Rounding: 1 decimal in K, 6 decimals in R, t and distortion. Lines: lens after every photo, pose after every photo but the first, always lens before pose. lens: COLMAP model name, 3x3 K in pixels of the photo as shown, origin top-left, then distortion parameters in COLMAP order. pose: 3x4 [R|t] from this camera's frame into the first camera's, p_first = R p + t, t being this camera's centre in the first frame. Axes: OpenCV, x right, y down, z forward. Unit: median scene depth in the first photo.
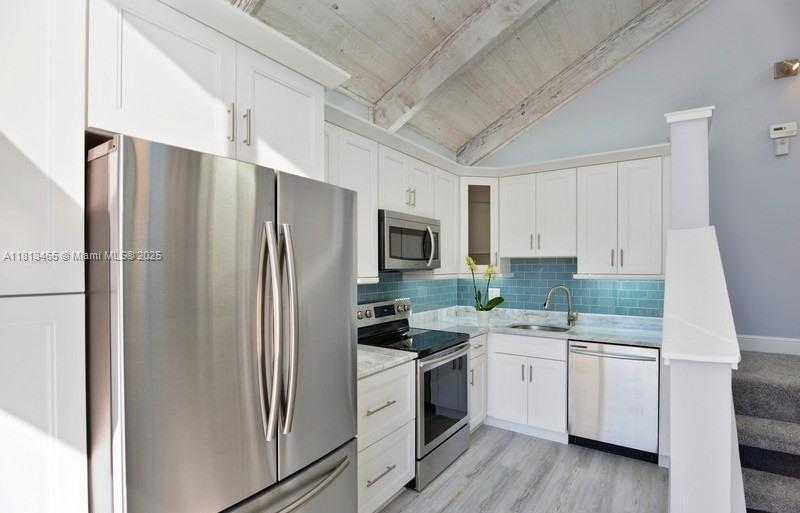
lens RADIAL K [[391.3, 0, 416.0], [0, 391.3, 269.9], [0, 0, 1]] dist [-0.013342, -0.001189]
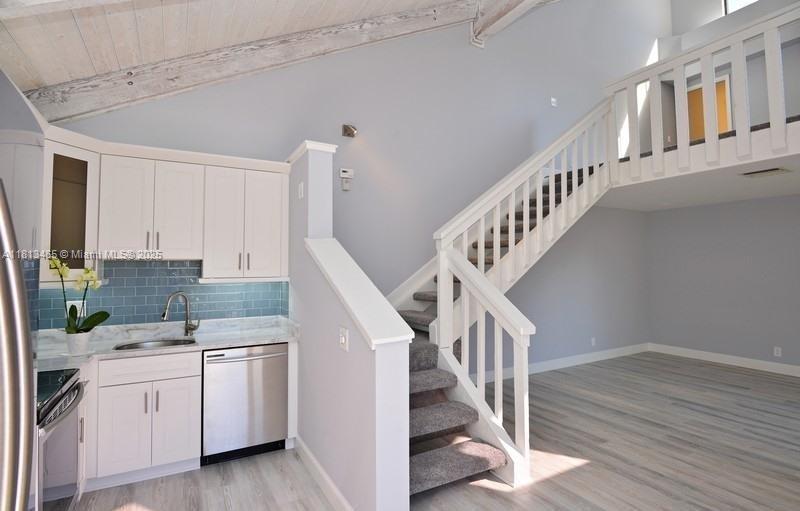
lens RADIAL K [[391.3, 0, 396.0], [0, 391.3, 252.3], [0, 0, 1]] dist [-0.013342, -0.001189]
pose [[0.465477, 0.033782, 0.884415, -0.198134], [0.012533, 0.998920, -0.044752, -0.004106], [-0.884971, 0.031916, 0.464550, 0.159124]]
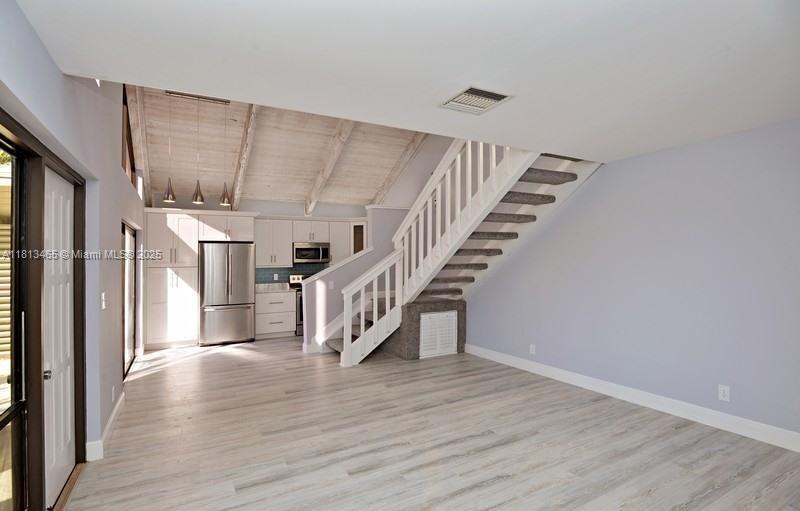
lens RADIAL K [[391.3, 0, 398.8], [0, 391.3, 262.2], [0, 0, 1]] dist [-0.013342, -0.001189]
pose [[0.878519, -0.012749, -0.477538, 1.573313], [0.004382, 0.999817, -0.018632, 0.044445], [0.477688, 0.014276, 0.878414, -0.961760]]
